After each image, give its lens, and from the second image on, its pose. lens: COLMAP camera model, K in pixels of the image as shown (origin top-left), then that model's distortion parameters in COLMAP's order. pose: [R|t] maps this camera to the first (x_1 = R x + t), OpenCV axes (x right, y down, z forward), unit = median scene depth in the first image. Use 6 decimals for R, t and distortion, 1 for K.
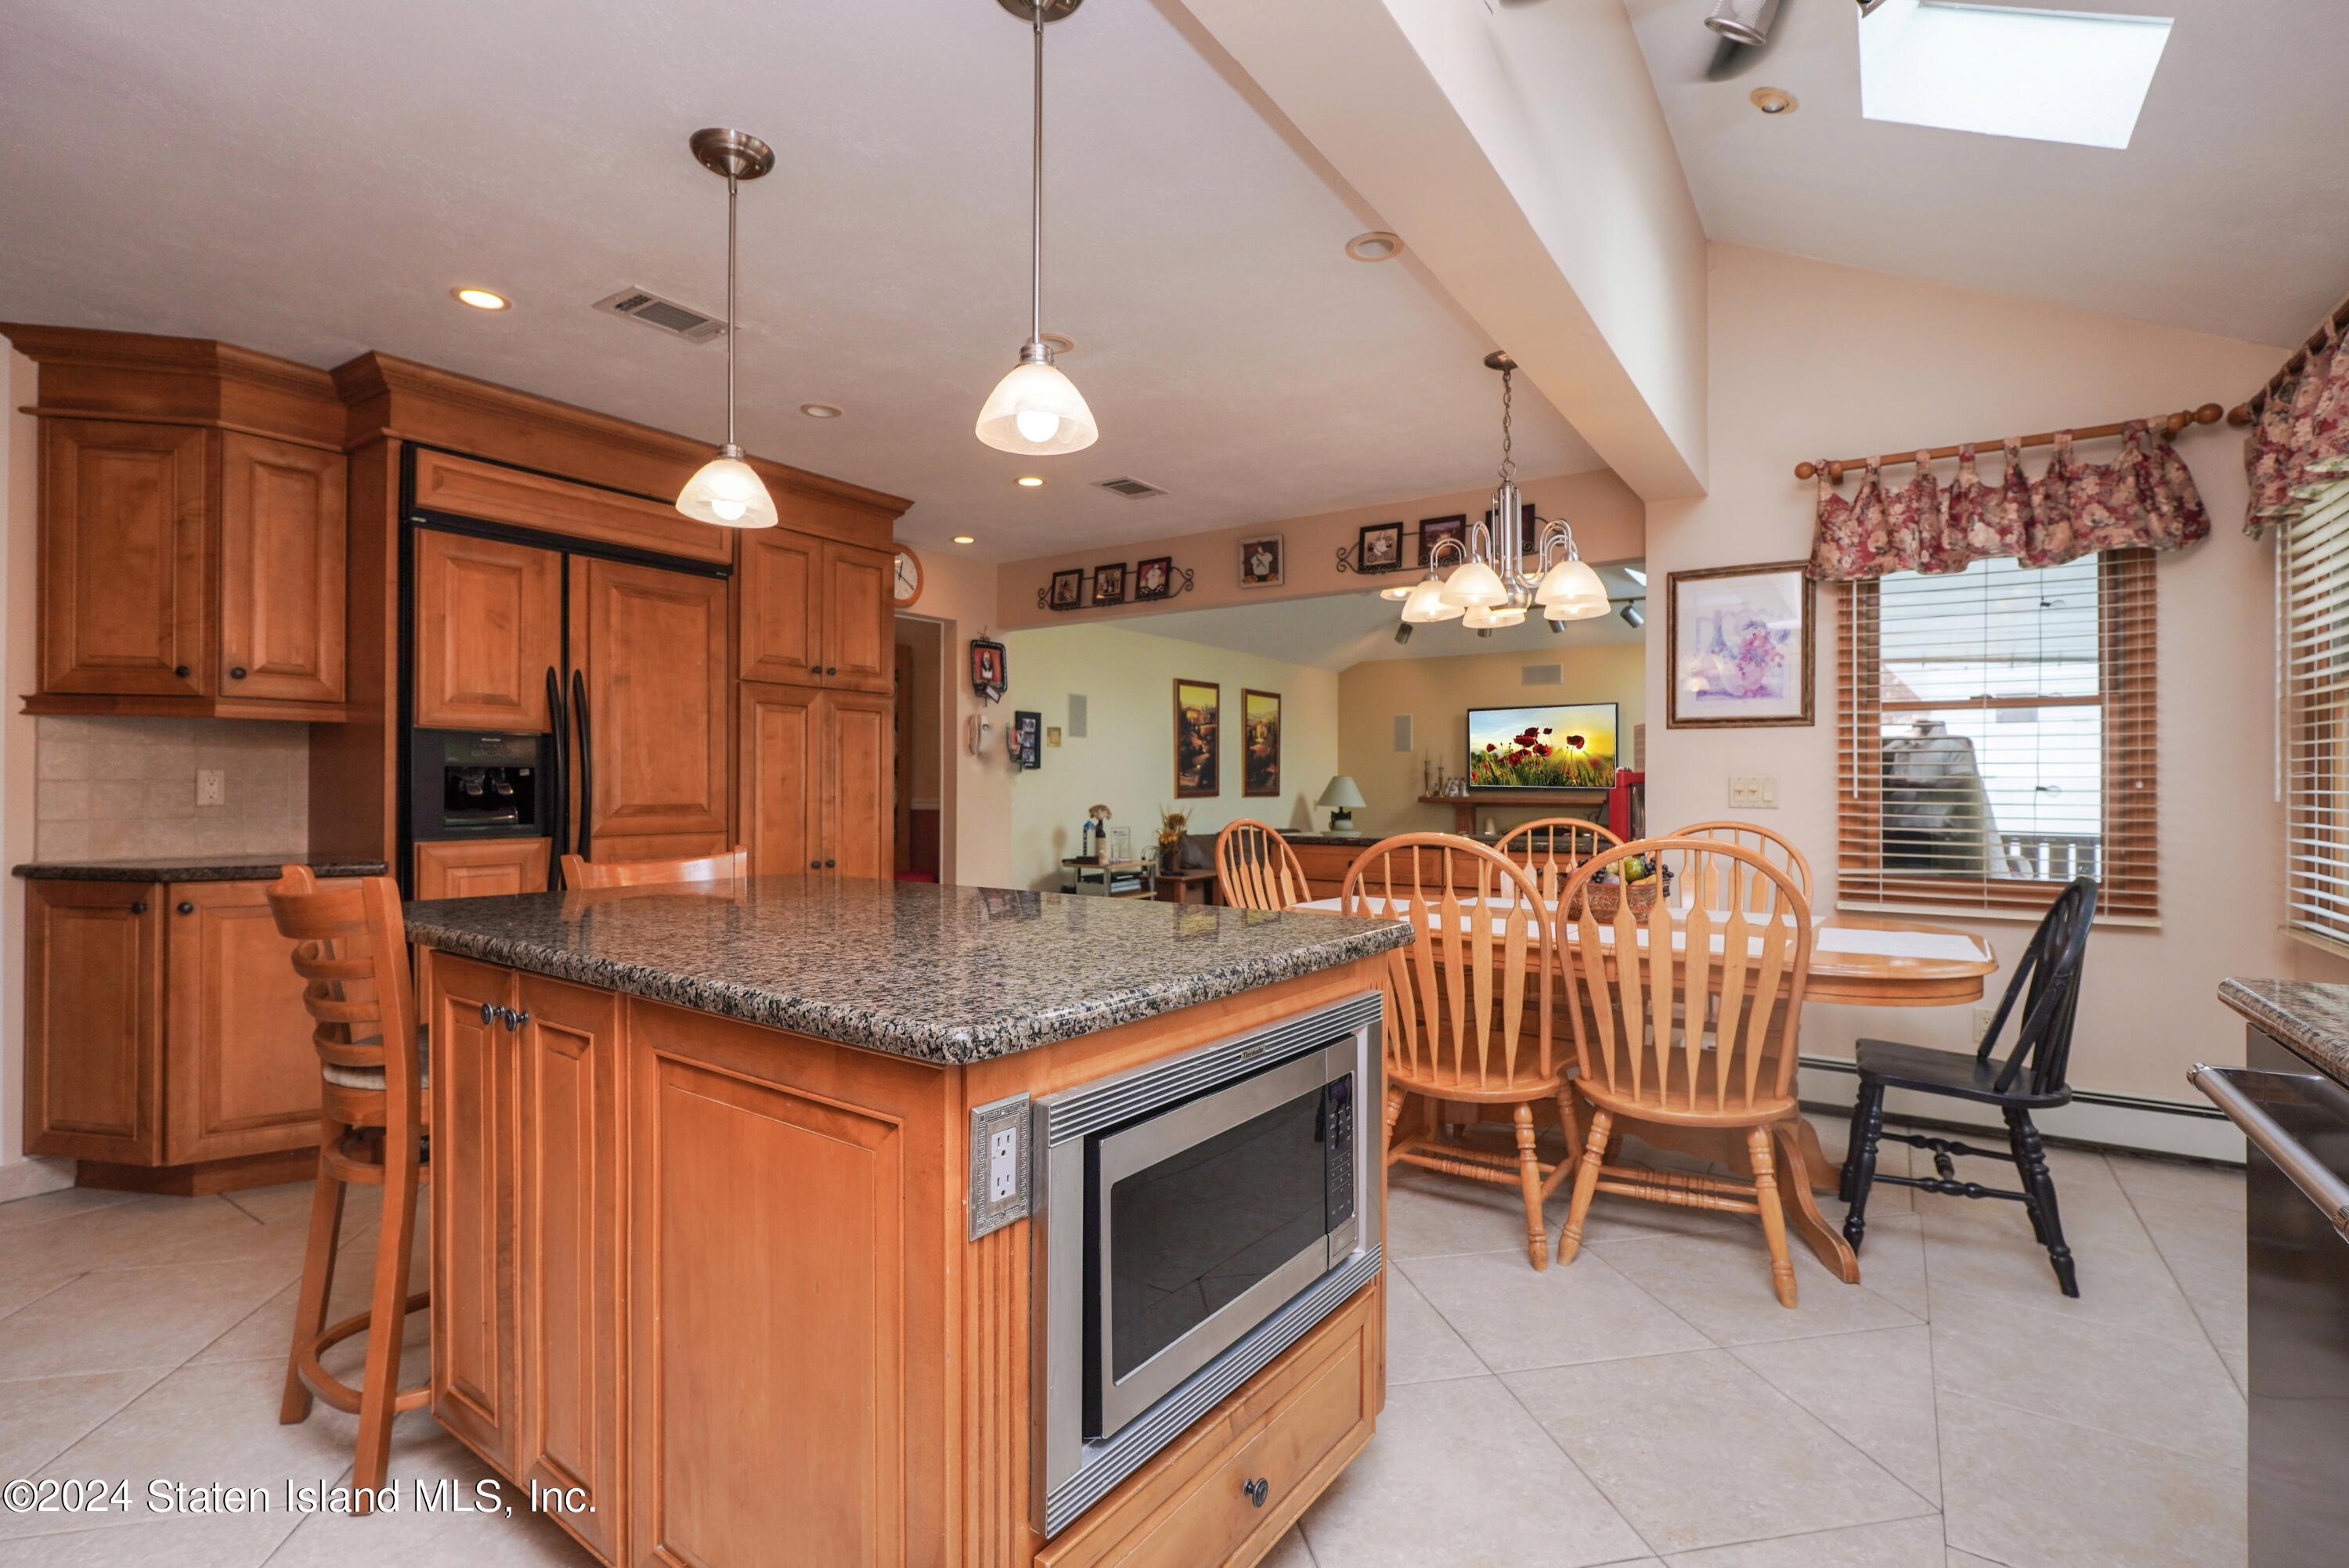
lens RADIAL K [[1079.7, 0, 1170.8], [0, 1079.7, 793.6], [0, 0, 1]] dist [-0.026741, 0.012146]
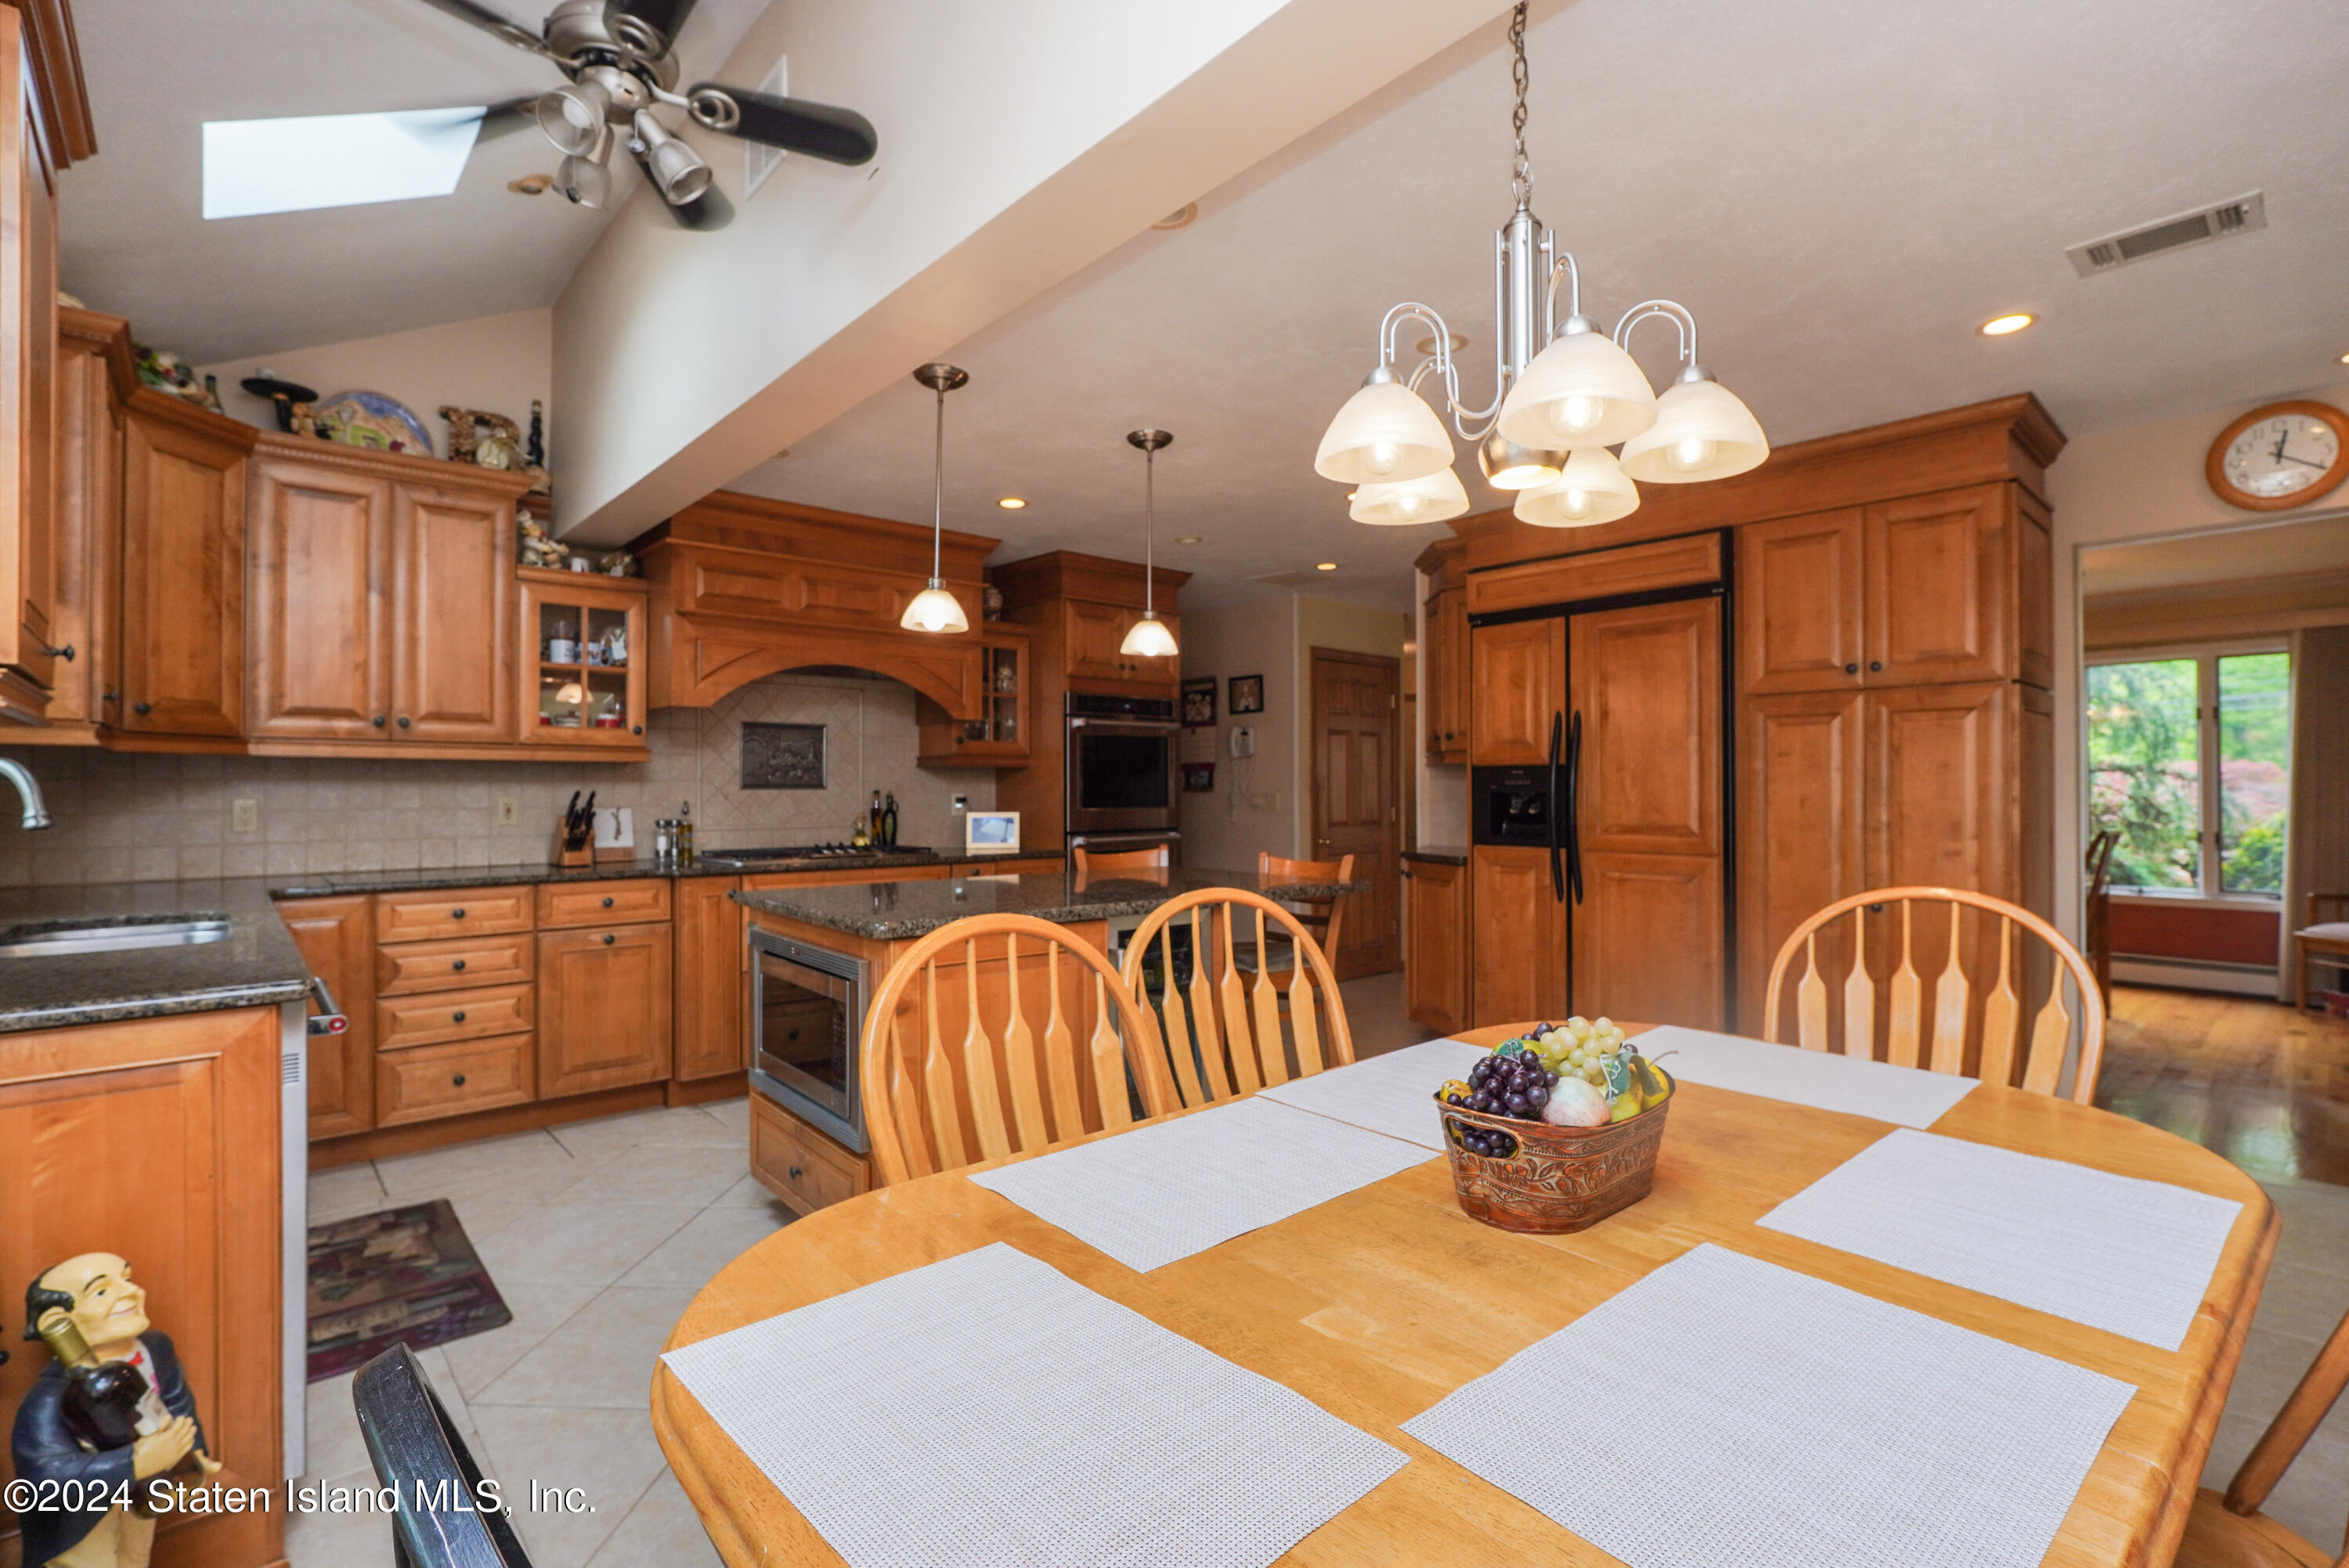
lens RADIAL K [[1069.4, 0, 1177.6], [0, 1069.4, 772.8], [0, 0, 1]] dist [-0.024878, 0.010926]
pose [[-0.215170, -0.017043, -0.976428, 0.662993], [-0.007179, 0.999848, -0.015869, -0.021403], [0.976550, 0.003596, -0.215259, 0.763543]]
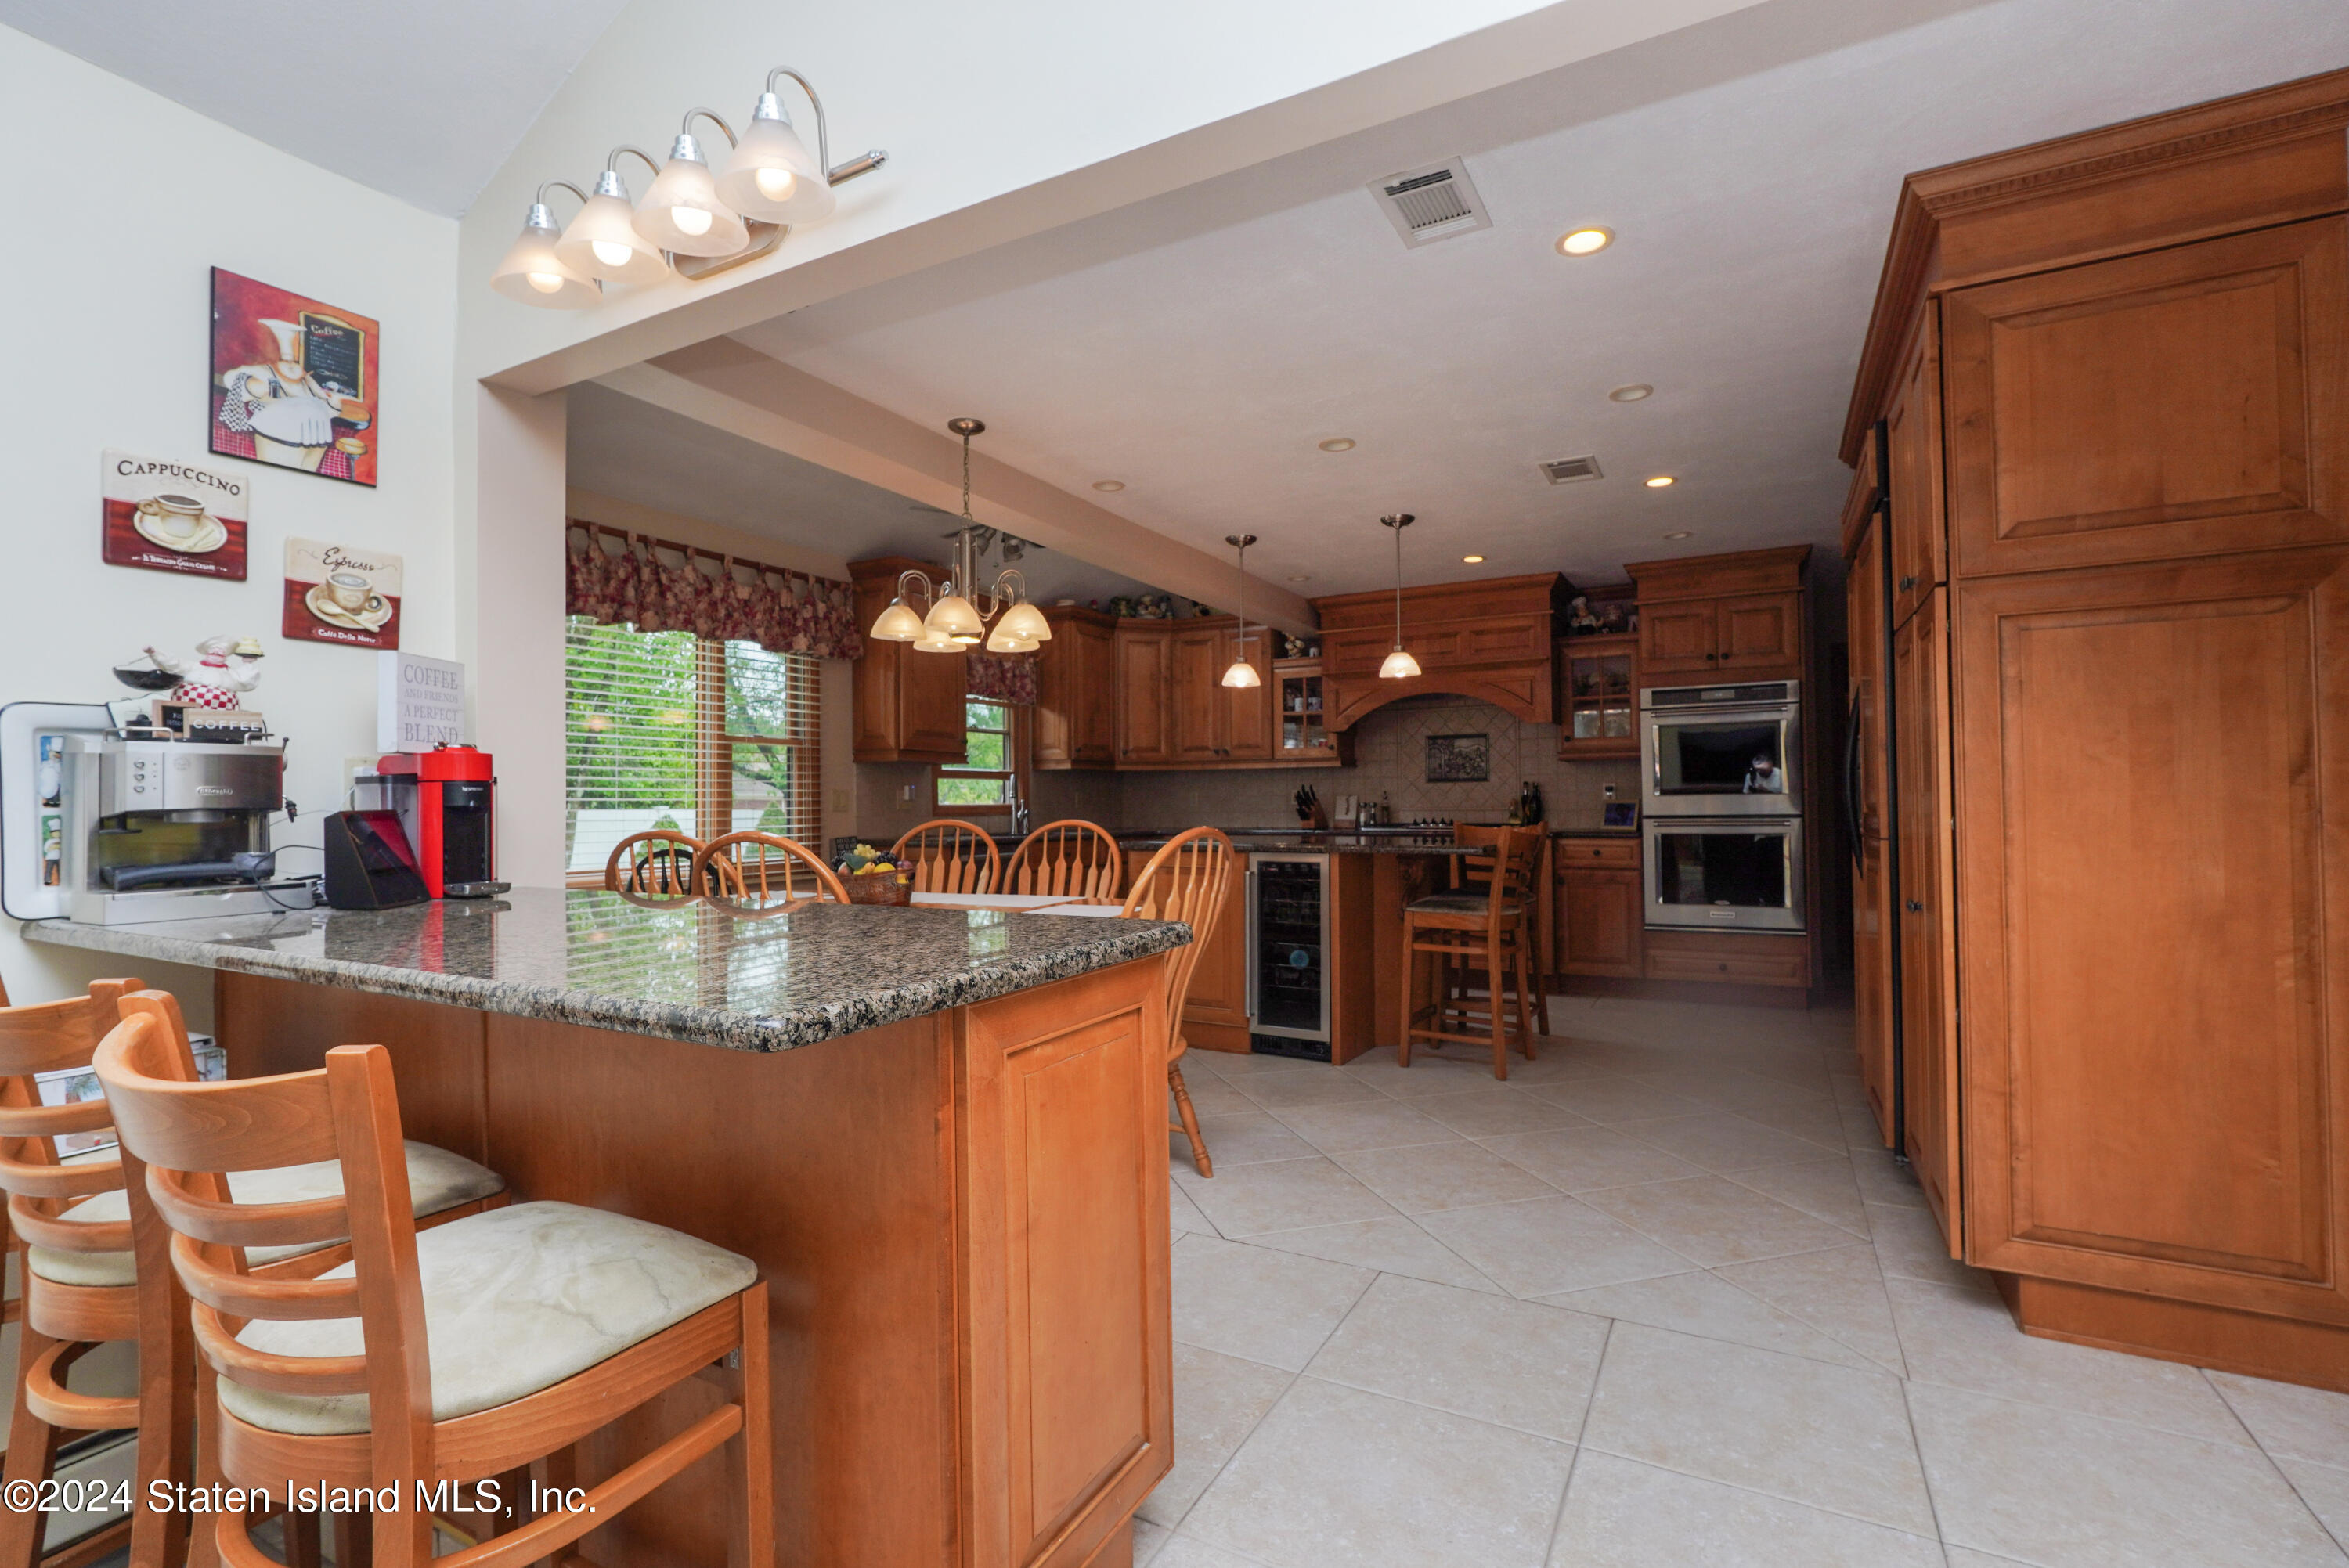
lens RADIAL K [[1079.7, 0, 1170.8], [0, 1079.7, 793.6], [0, 0, 1]] dist [-0.026741, 0.012146]
pose [[-0.994154, 0.004632, -0.107876, 0.183892], [0.004806, 0.999988, -0.001350, 0.000619], [0.107869, -0.001860, -0.994163, 1.755994]]
